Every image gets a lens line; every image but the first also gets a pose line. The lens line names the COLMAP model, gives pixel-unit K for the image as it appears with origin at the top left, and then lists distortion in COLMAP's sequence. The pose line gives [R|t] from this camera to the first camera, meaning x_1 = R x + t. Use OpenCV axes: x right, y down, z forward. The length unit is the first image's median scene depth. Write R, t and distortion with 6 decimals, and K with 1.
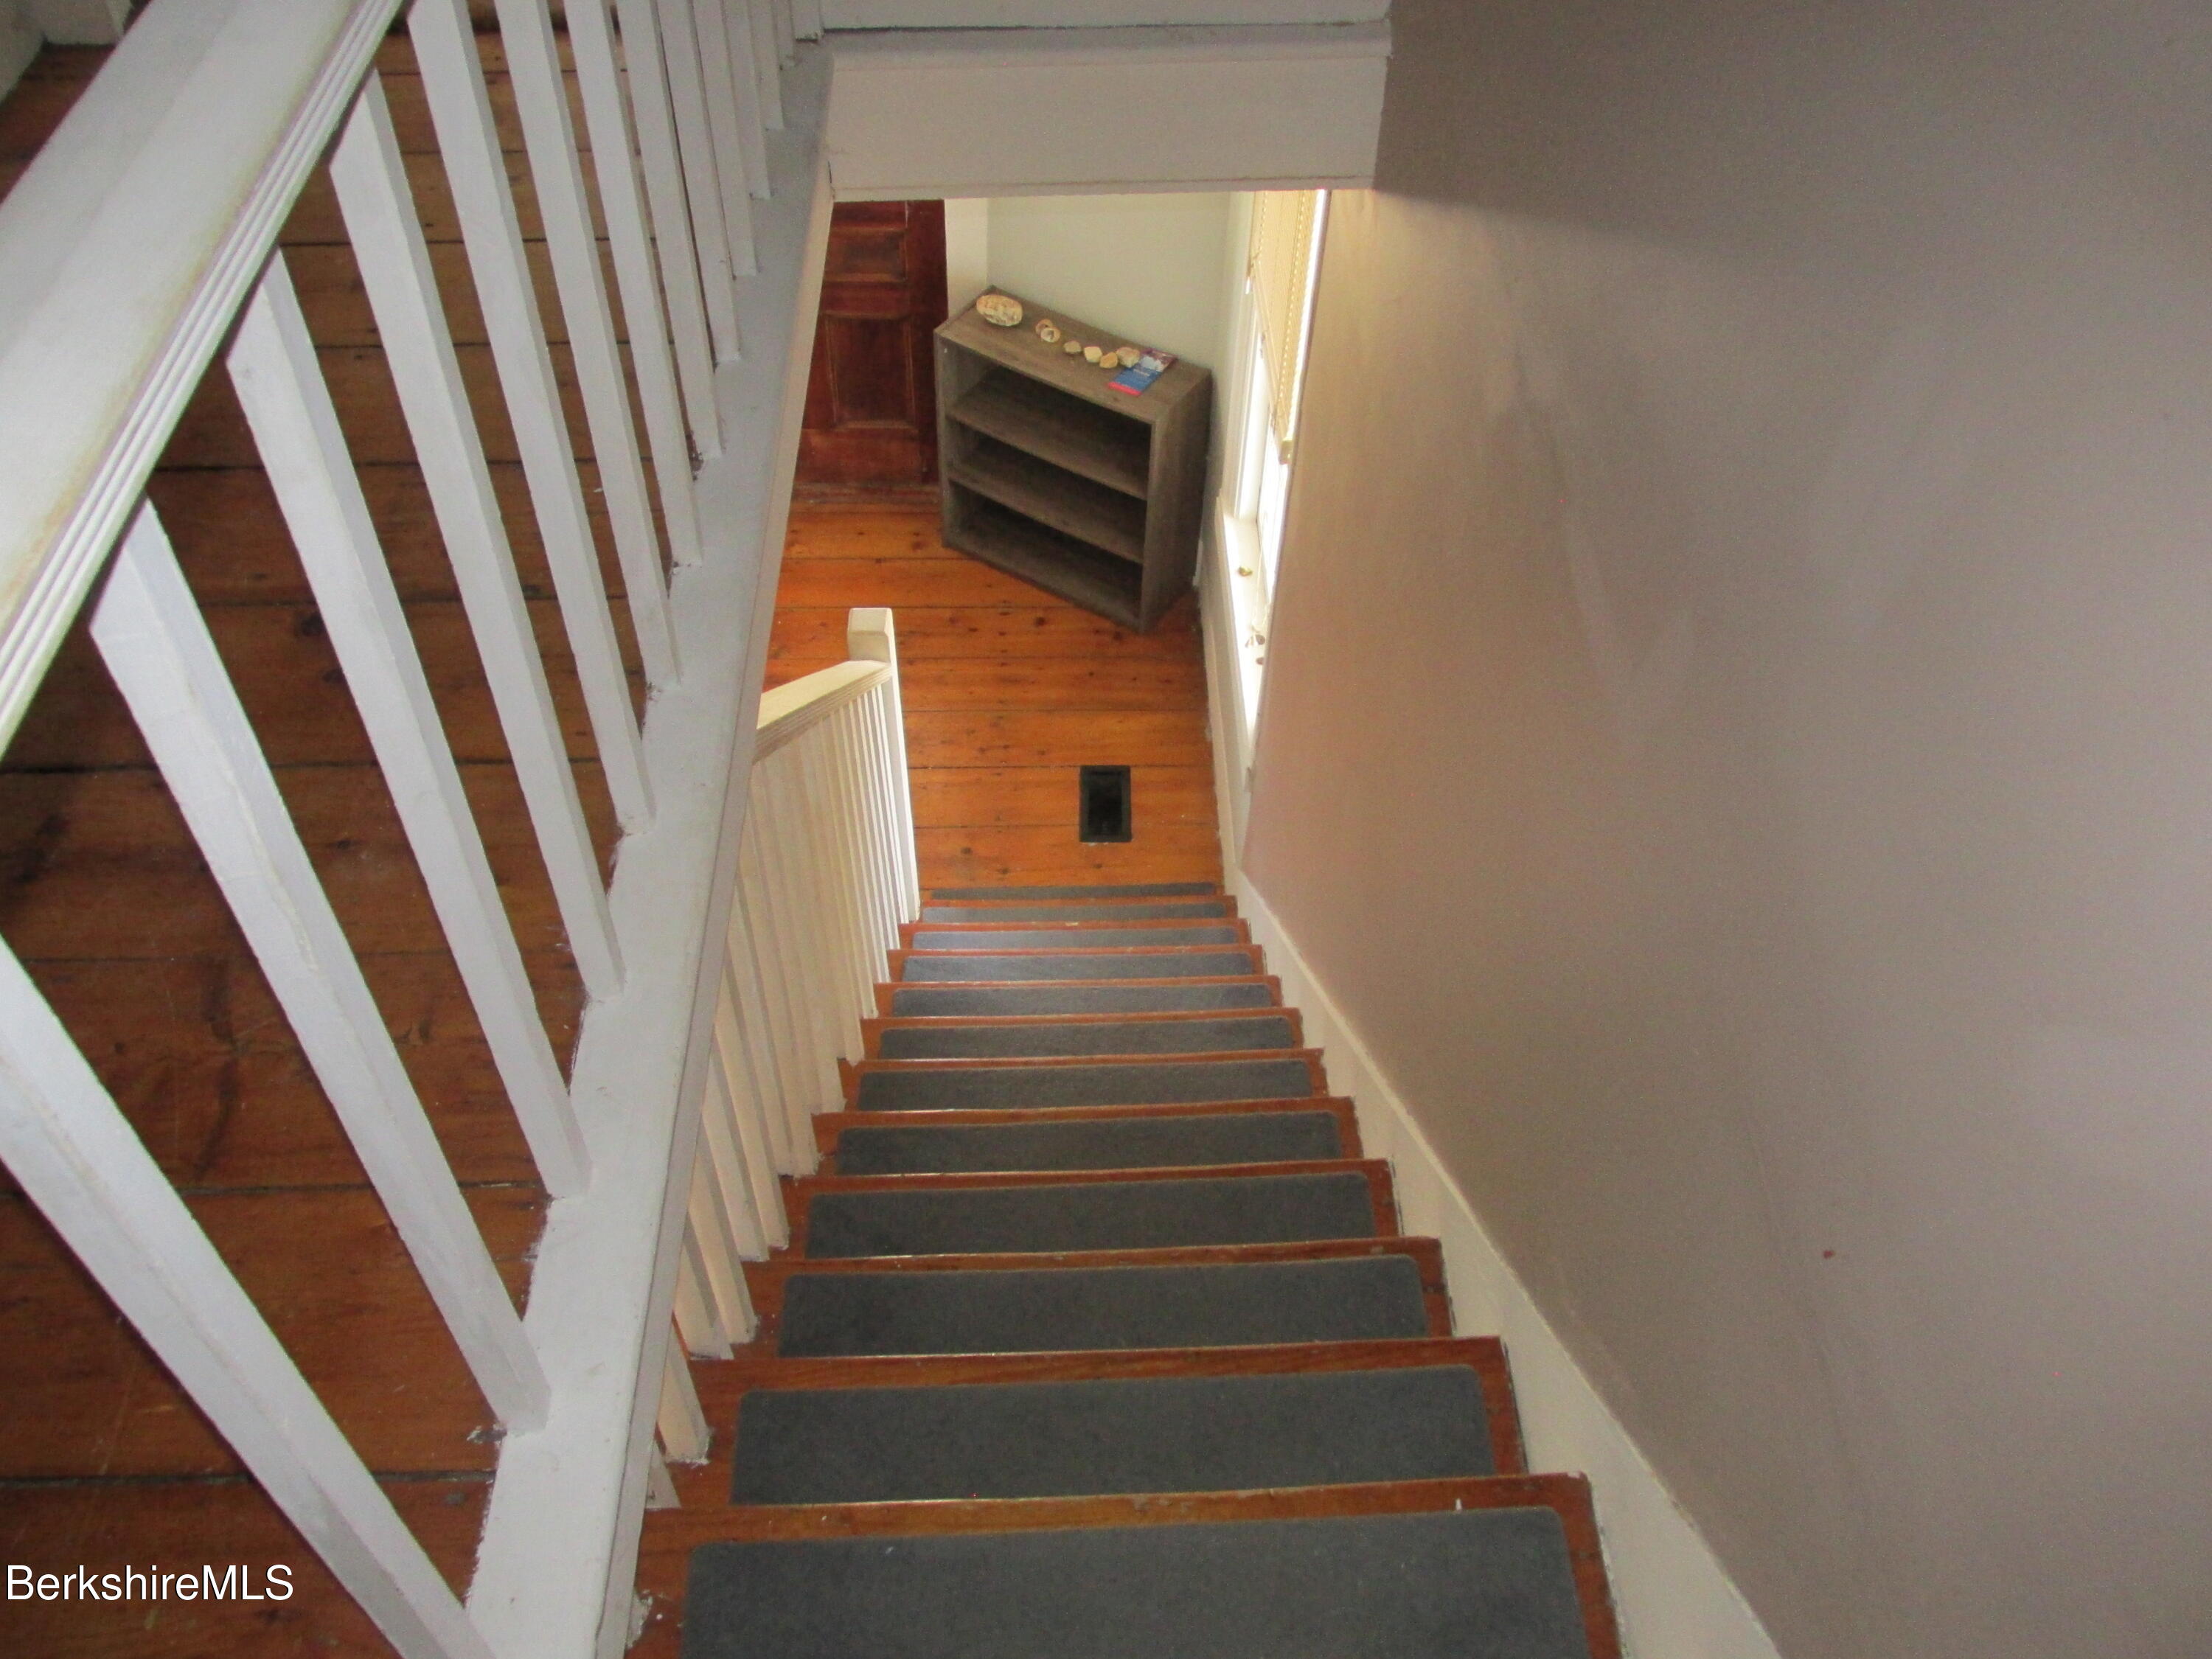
lens RADIAL K [[1840.4, 0, 1106.0], [0, 1840.4, 829.5], [0, 0, 1]] dist [-0.031756, 0.003929]
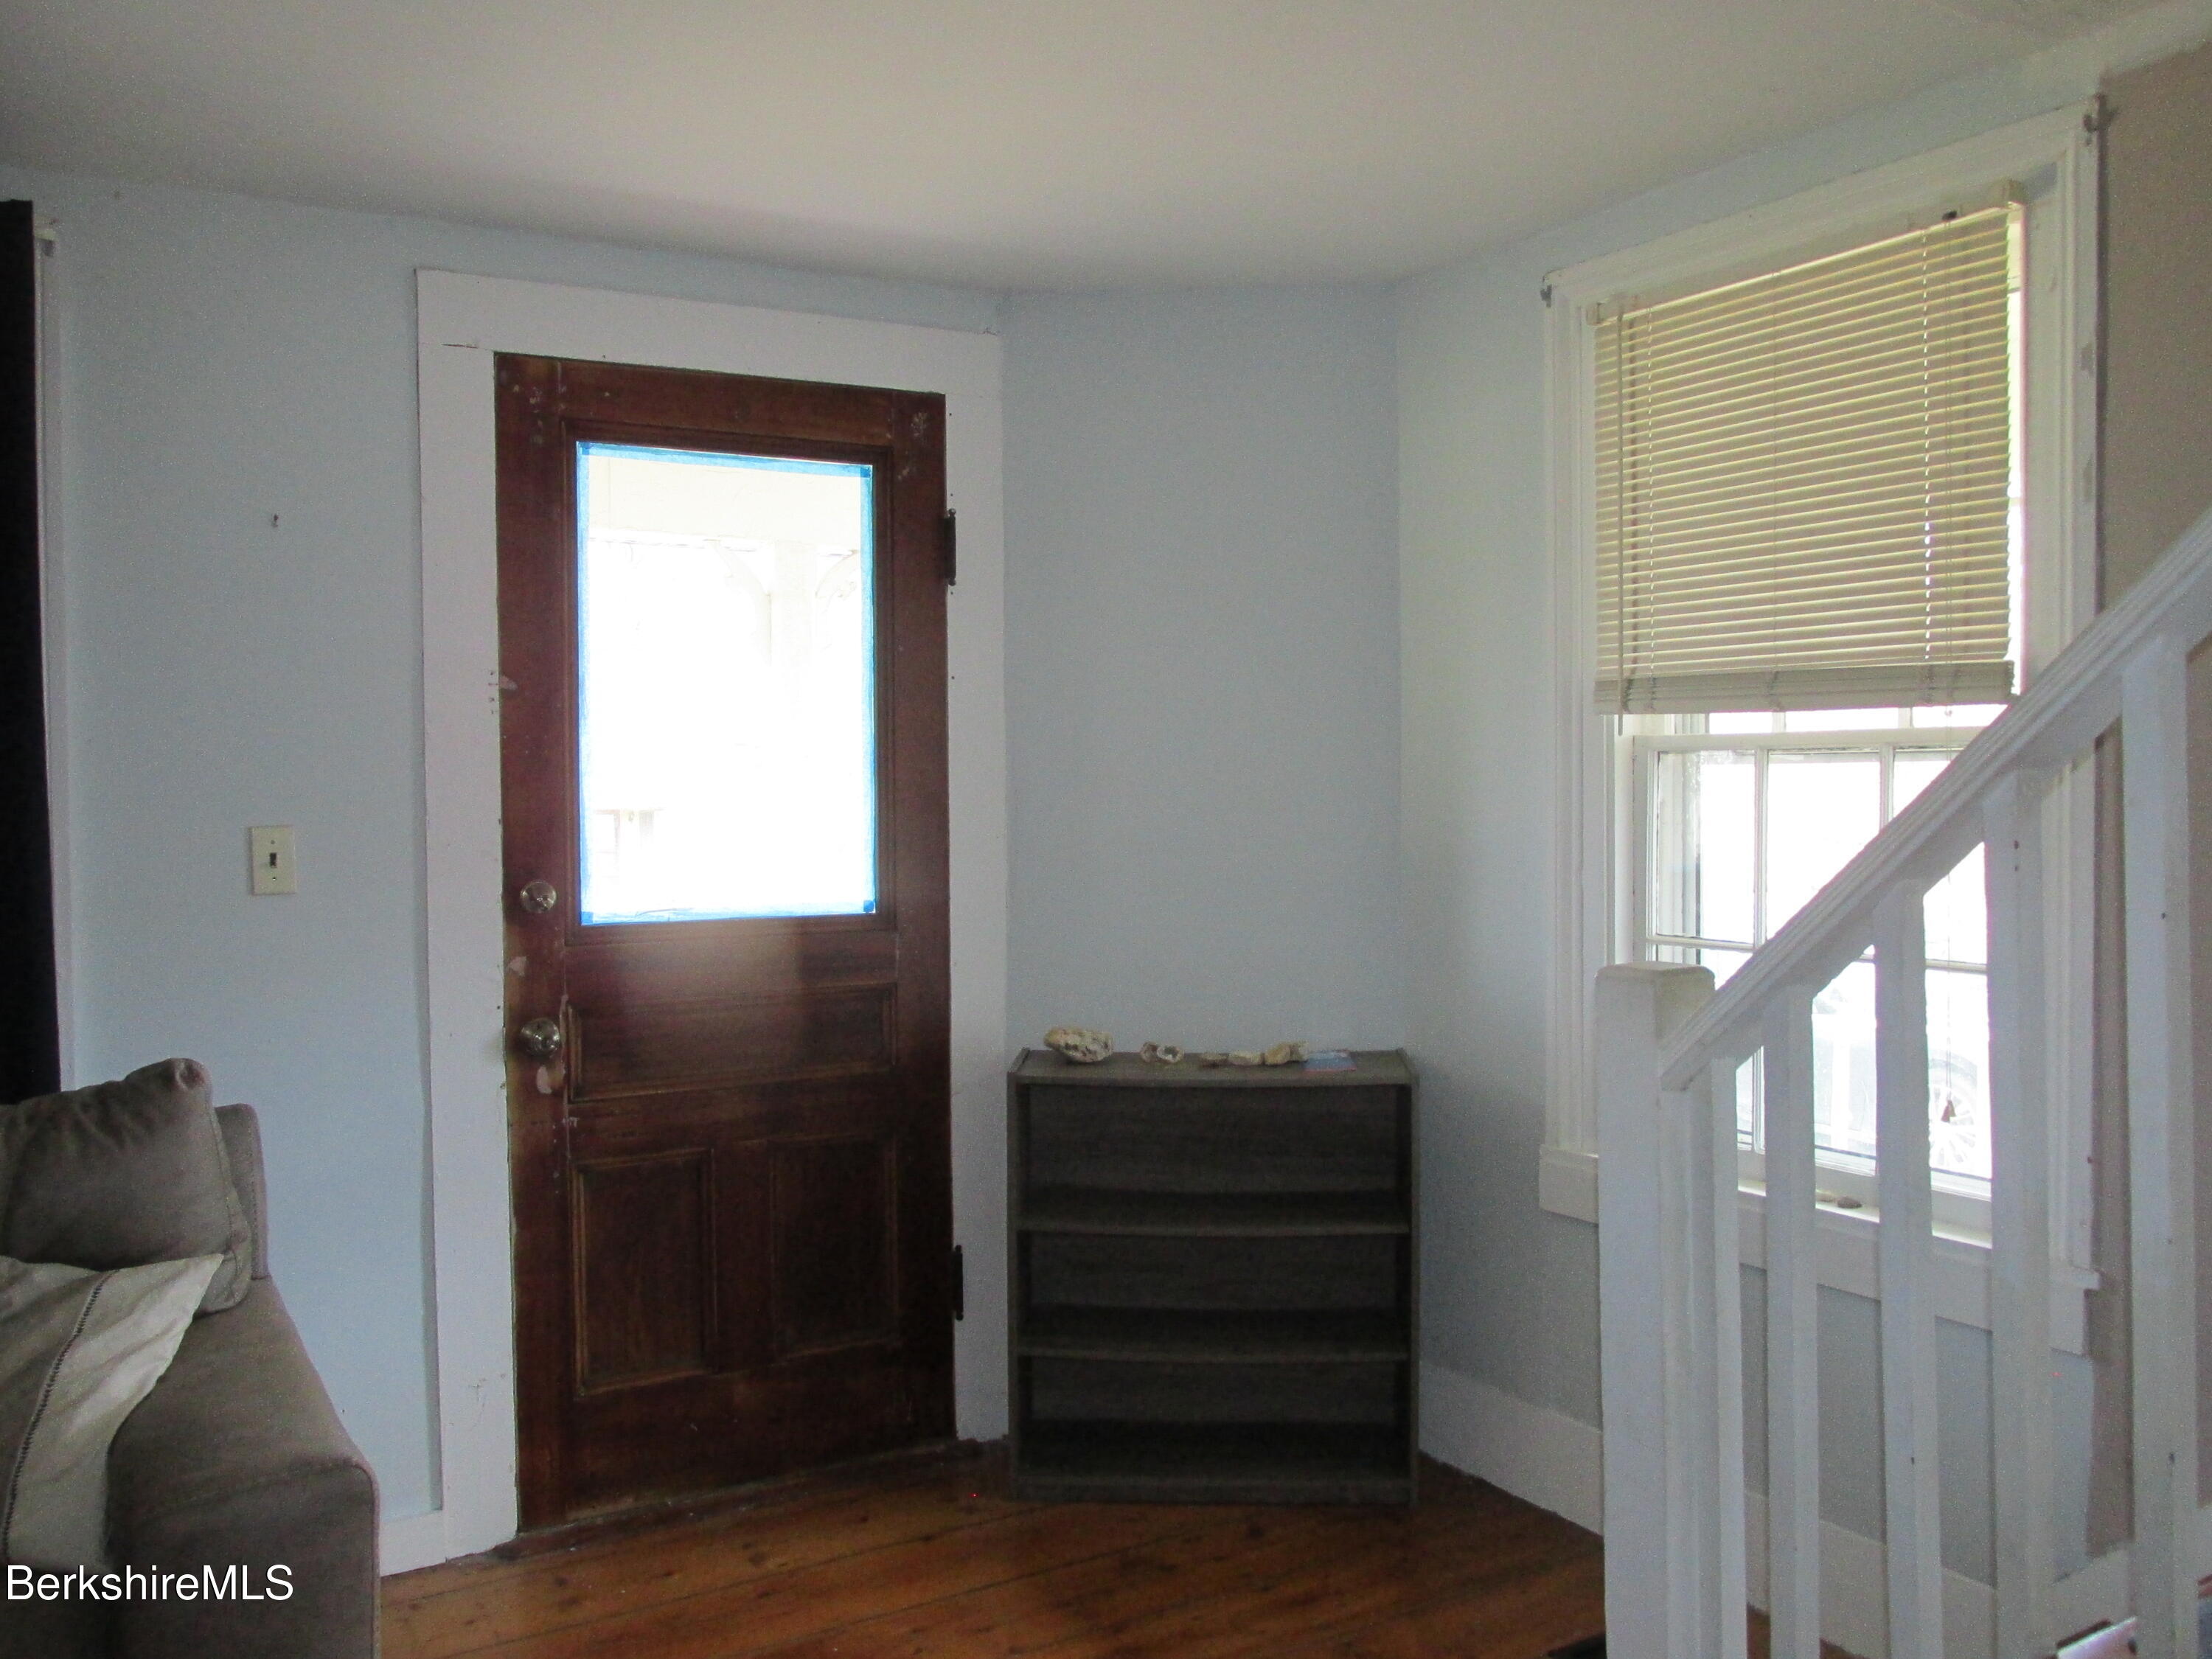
lens RADIAL K [[1840.4, 0, 1106.0], [0, 1840.4, 829.5], [0, 0, 1]] dist [-0.031756, 0.003929]
pose [[0.858746, -0.041140, 0.510747, -0.364230], [0.396223, 0.685348, -0.610987, 0.070911], [-0.324903, 0.727053, 0.604841, 0.500986]]
